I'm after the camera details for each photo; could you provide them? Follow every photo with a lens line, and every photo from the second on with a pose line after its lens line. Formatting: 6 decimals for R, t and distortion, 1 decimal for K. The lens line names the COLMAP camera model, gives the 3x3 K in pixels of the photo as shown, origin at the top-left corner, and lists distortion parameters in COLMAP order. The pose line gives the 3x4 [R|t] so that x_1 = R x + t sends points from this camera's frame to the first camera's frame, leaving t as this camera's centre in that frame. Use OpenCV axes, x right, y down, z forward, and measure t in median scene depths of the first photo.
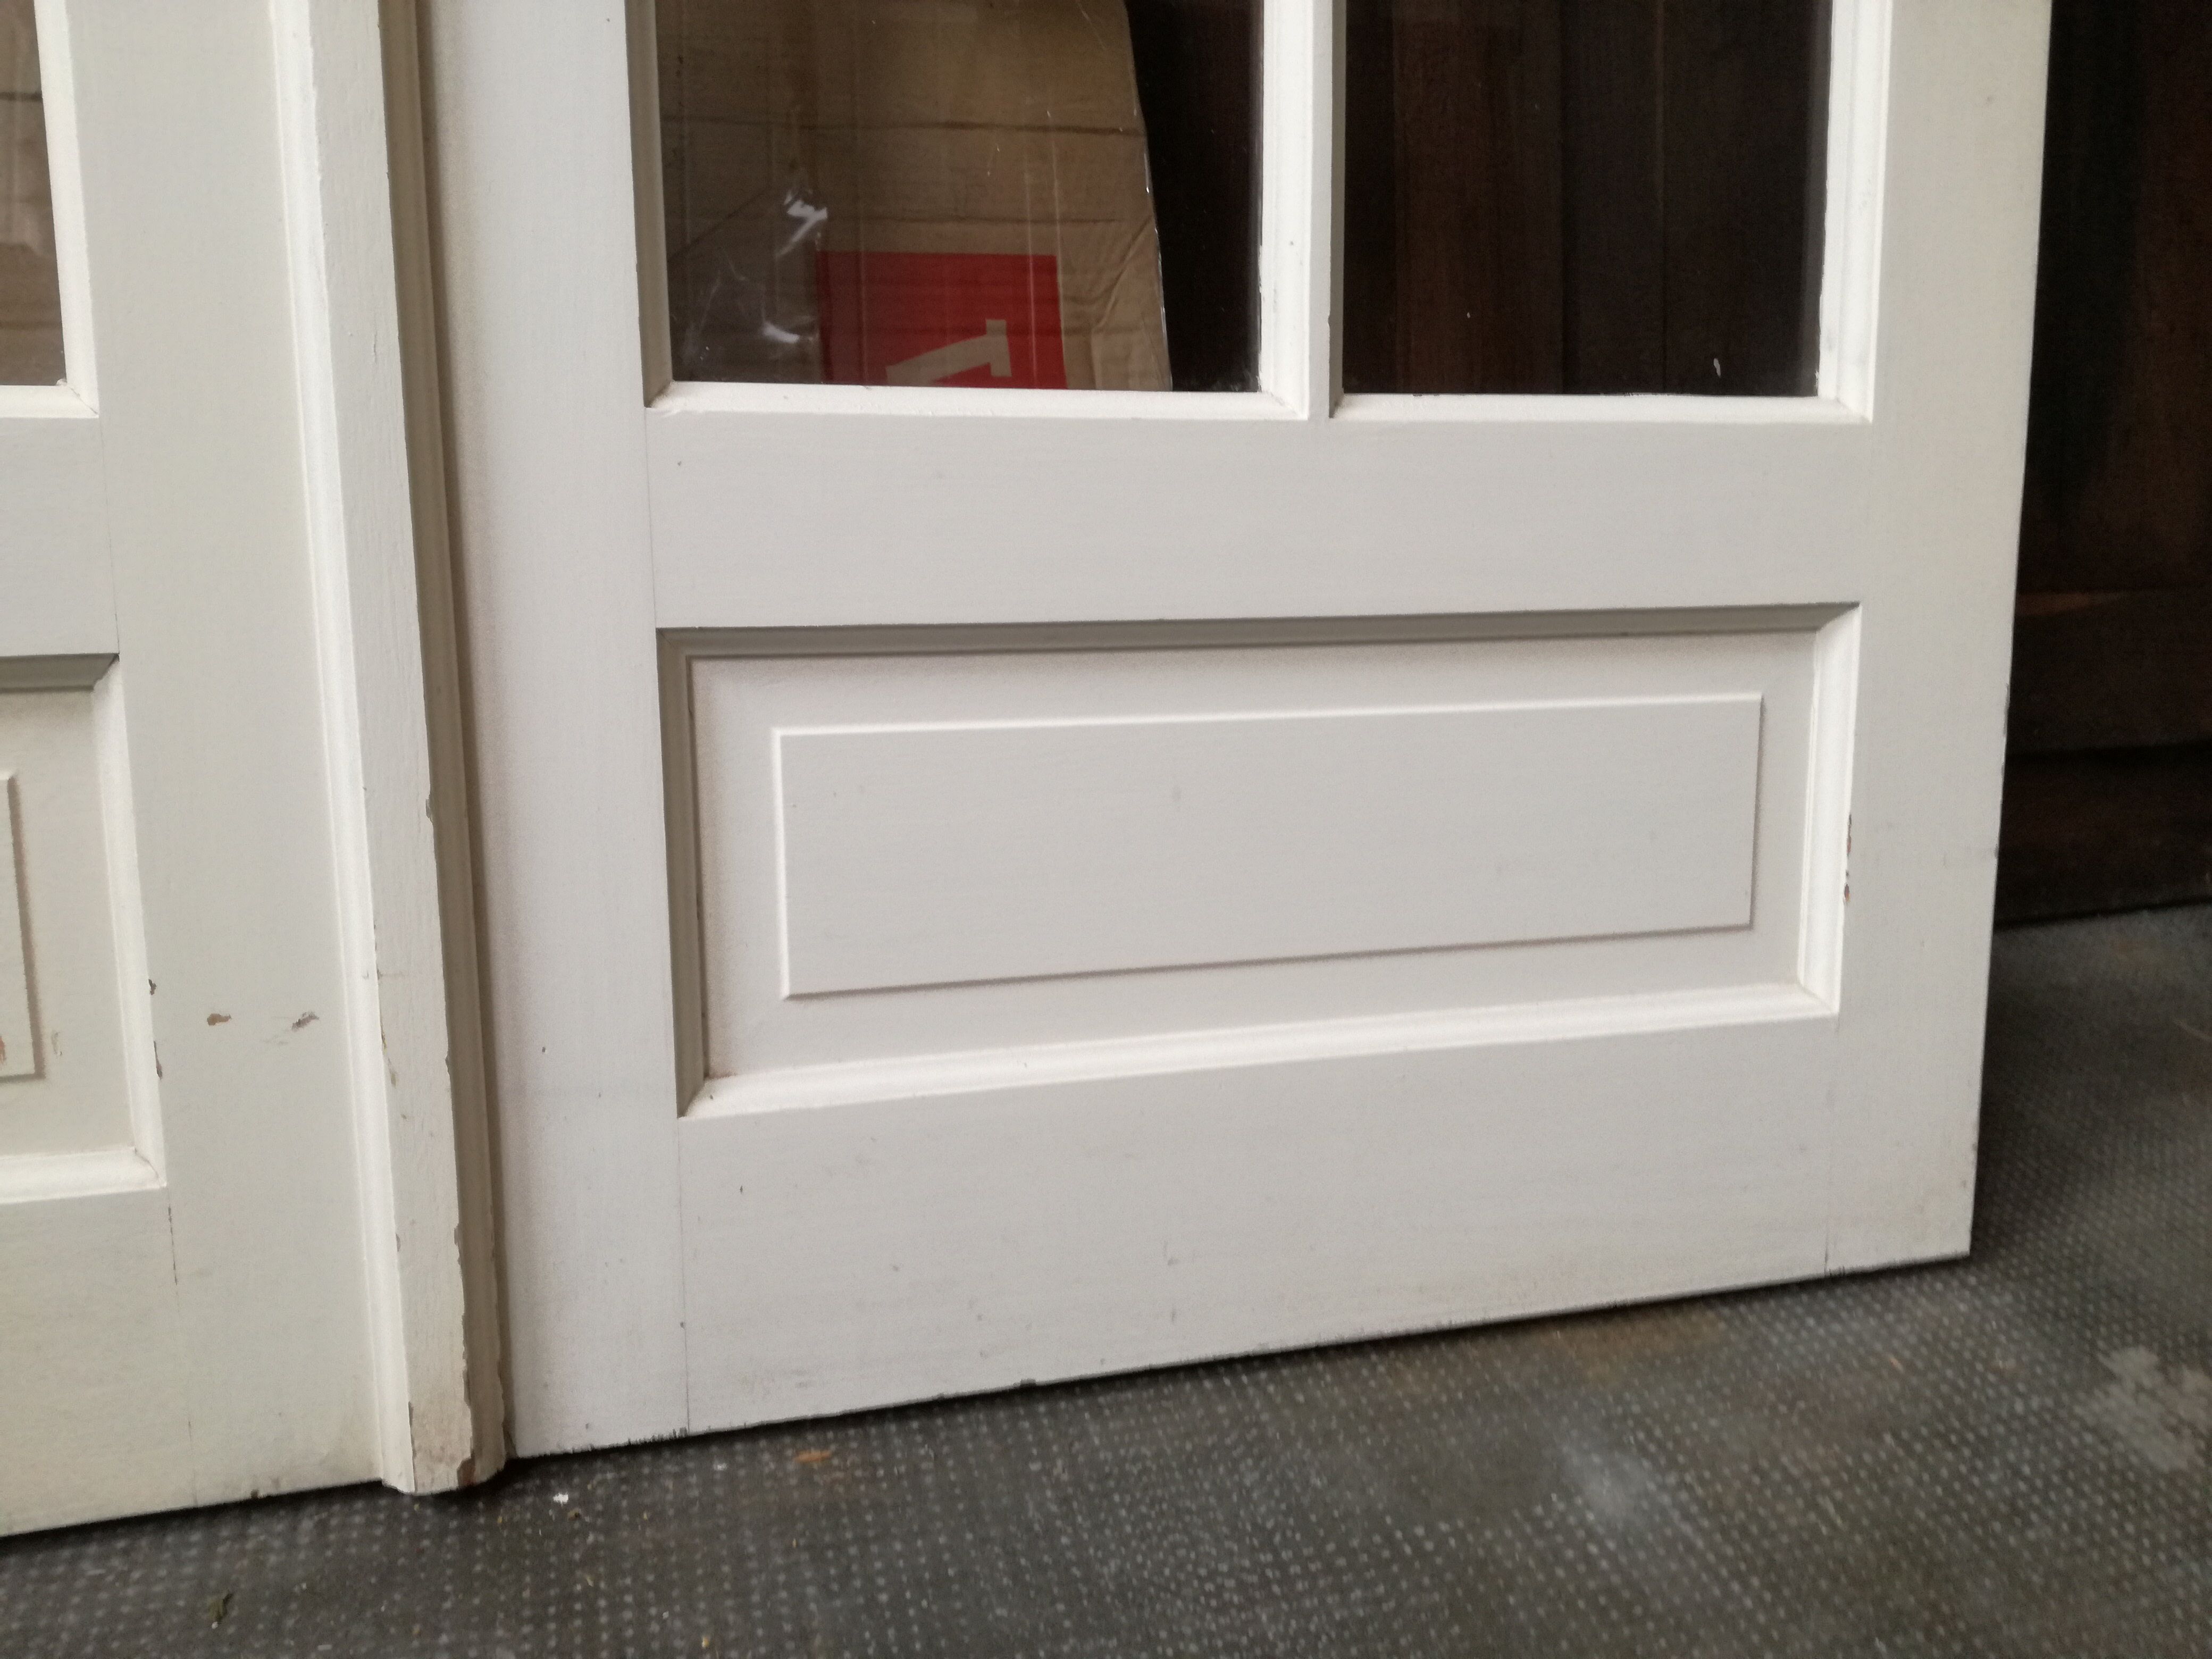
lens RADIAL K [[1751.5, 0, 1079.8], [0, 1751.5, 815.5], [0, 0, 1]] dist [0.034119, -0.064542]
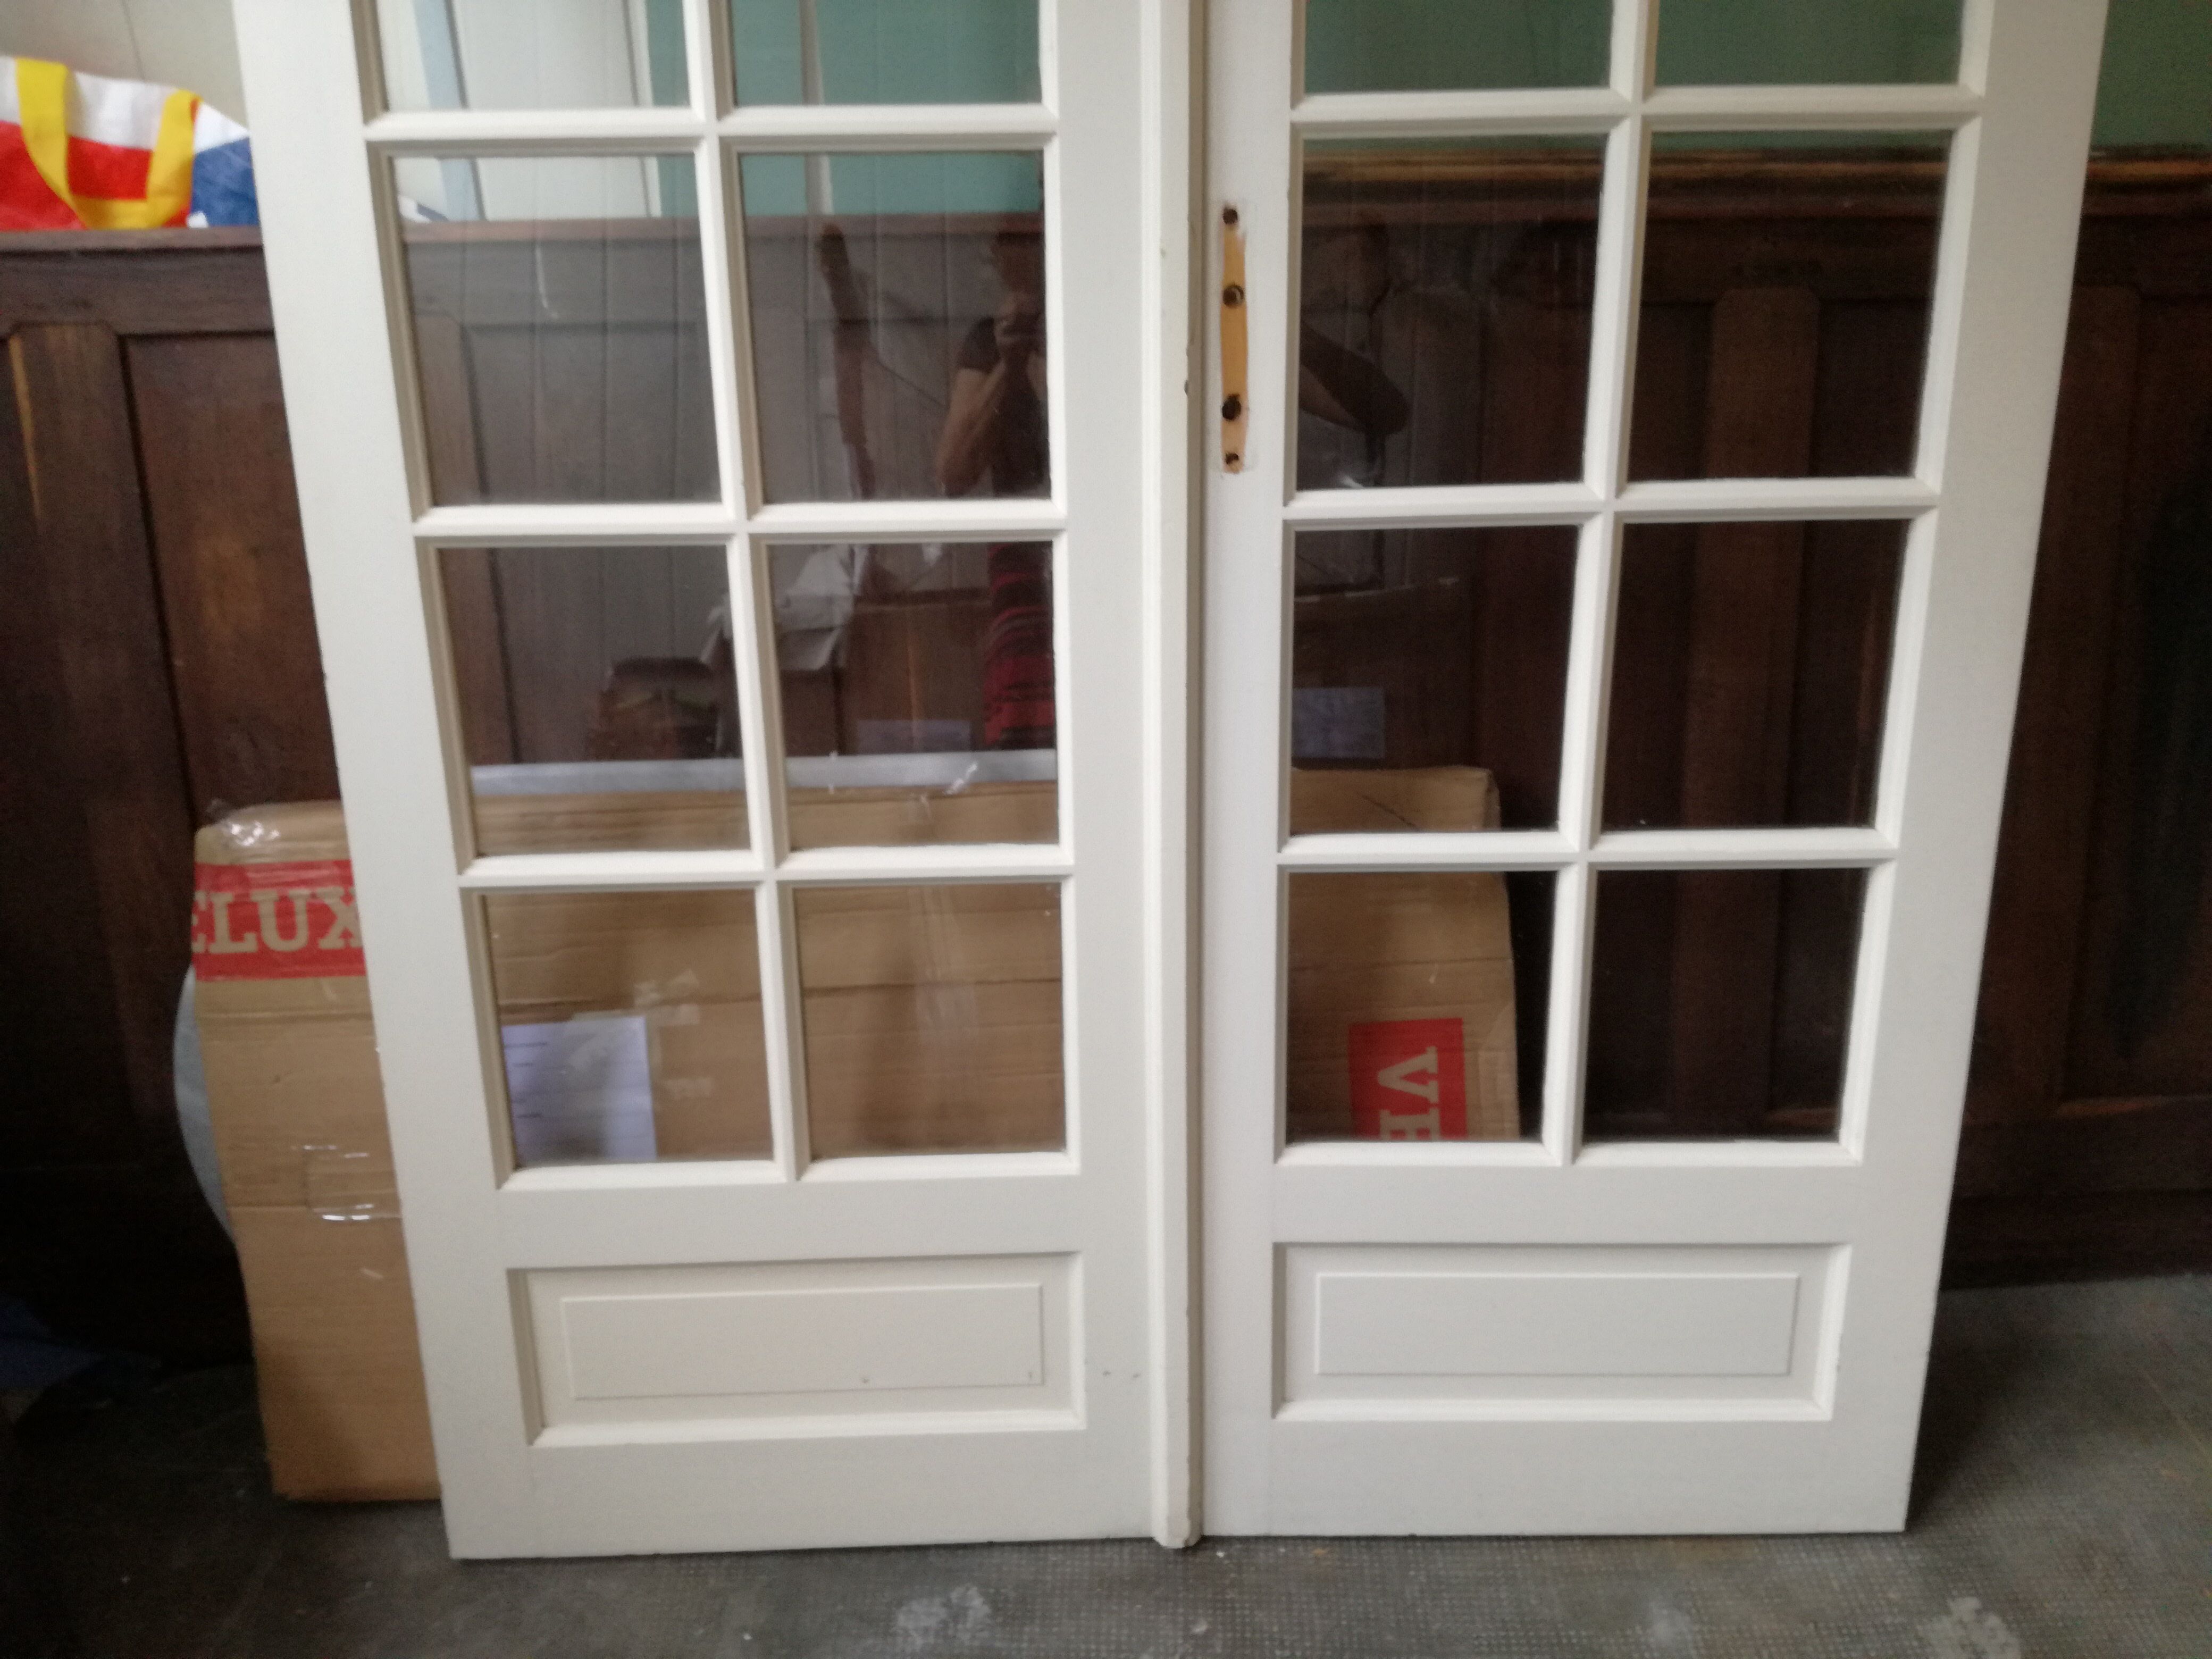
lens RADIAL K [[1776.3, 0, 1123.1], [0, 1776.3, 822.7], [0, 0, 1]] dist [0.051440, -0.094977]
pose [[0.958585, 0.075444, -0.274631, 0.192395], [-0.031456, 0.986423, 0.161185, -1.035268], [0.283063, -0.145871, 0.947944, -1.290098]]
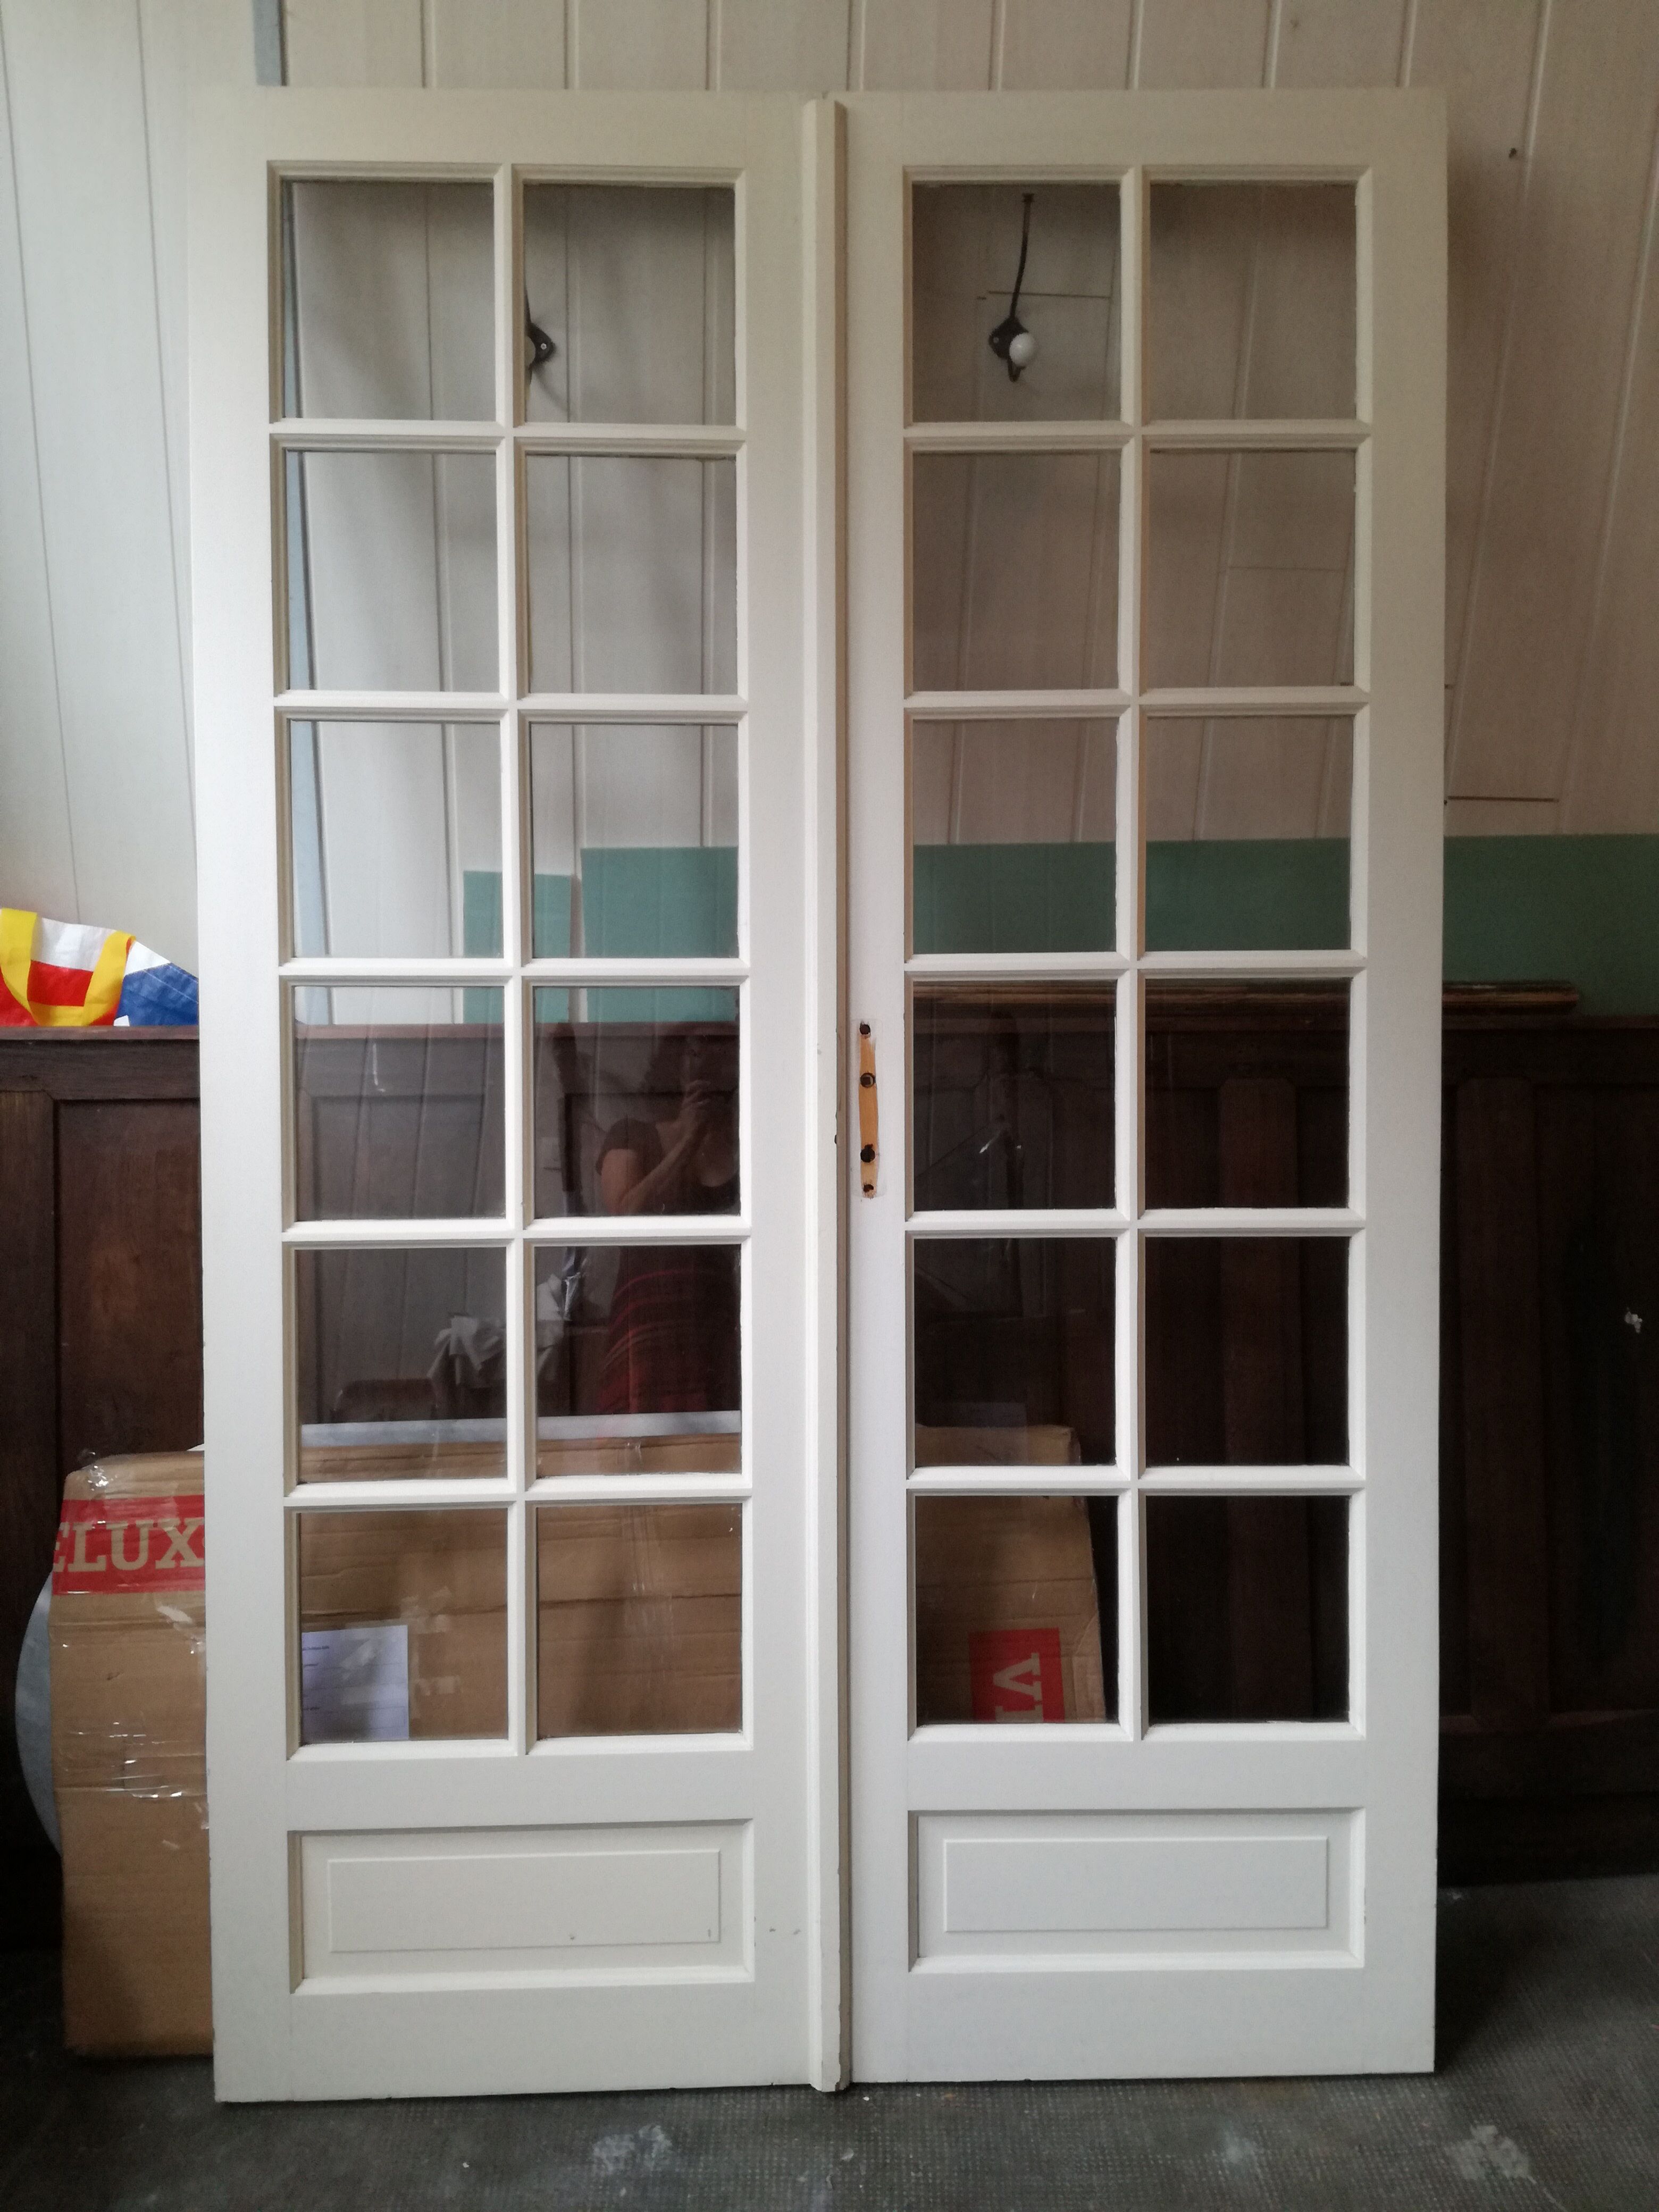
lens RADIAL K [[1776.3, 0, 848.0], [0, 1776.3, 1144.5], [0, 0, 1]] dist [0.051440, -0.094977]
pose [[0.964469, 0.013023, -0.263875, 0.447976], [-0.037189, 0.995532, -0.086794, -0.944461], [0.261566, 0.093524, 0.960644, -2.042905]]
